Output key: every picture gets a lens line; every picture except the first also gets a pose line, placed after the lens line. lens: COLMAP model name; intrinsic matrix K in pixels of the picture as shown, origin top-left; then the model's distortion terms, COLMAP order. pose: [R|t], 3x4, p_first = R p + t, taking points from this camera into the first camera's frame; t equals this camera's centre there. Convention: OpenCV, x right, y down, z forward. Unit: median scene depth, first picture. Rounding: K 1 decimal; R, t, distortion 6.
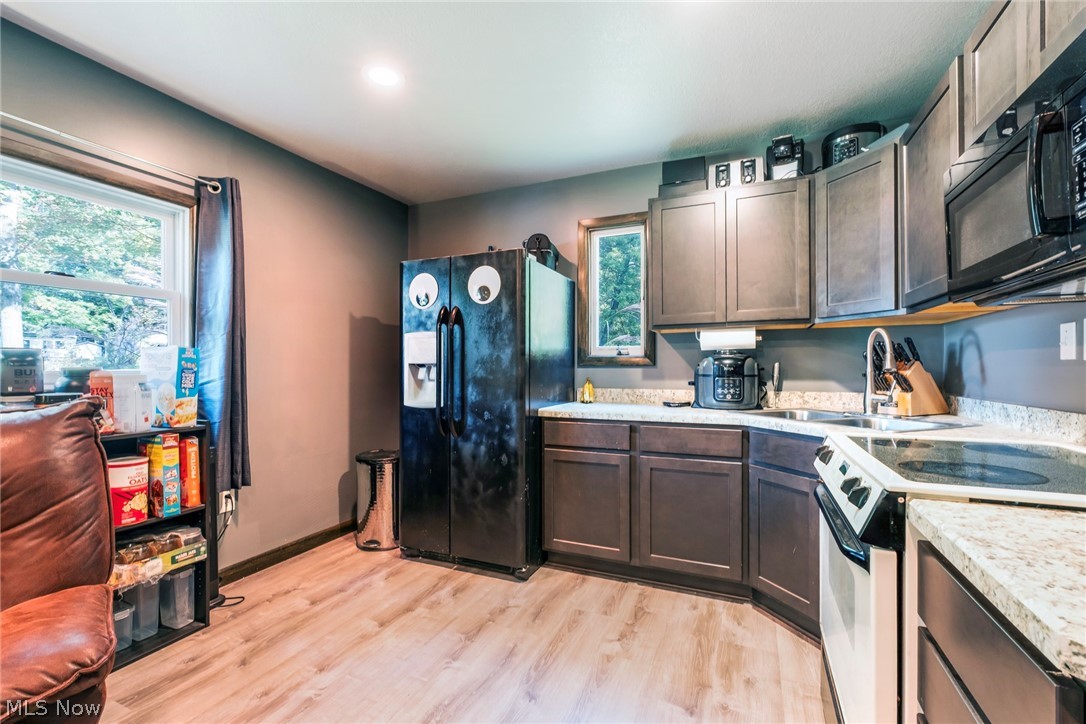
lens RADIAL K [[461.8, 0, 545.8], [0, 461.8, 366.8], [0, 0, 1]] dist [-0.006152, 0.002466]
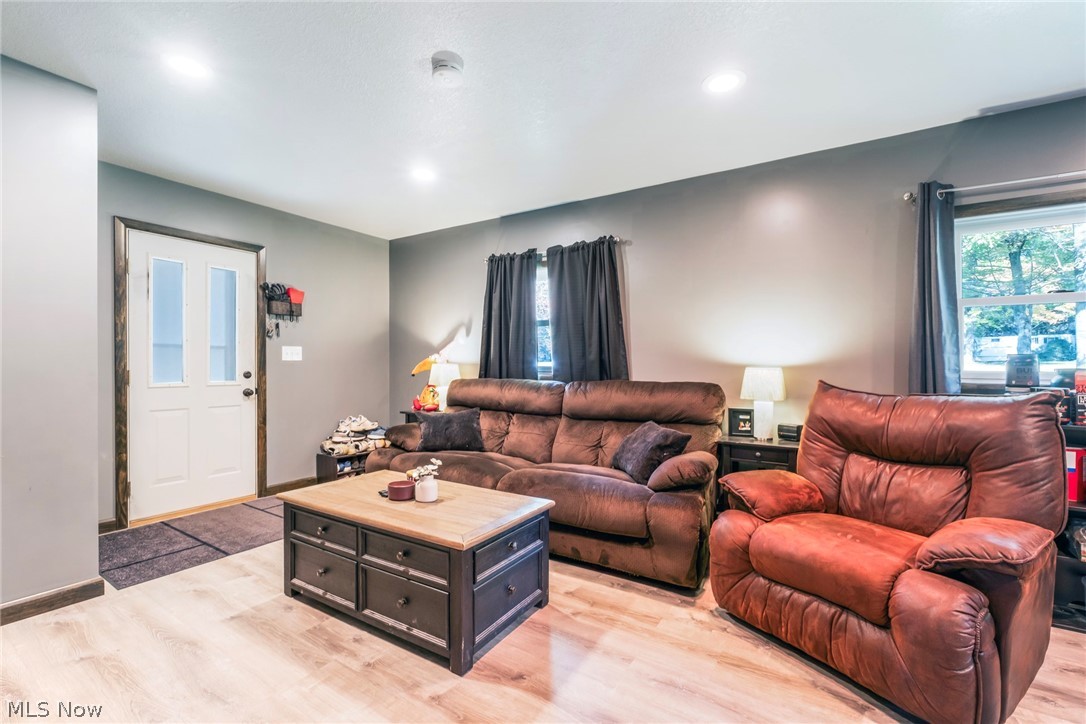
lens RADIAL K [[461.8, 0, 540.5], [0, 461.8, 360.1], [0, 0, 1]] dist [-0.006152, 0.002466]
pose [[-0.171477, -0.009166, -0.985145, 0.327428], [-0.004371, 0.999954, -0.008544, 0.000771], [0.985178, 0.002841, -0.171510, -0.117819]]
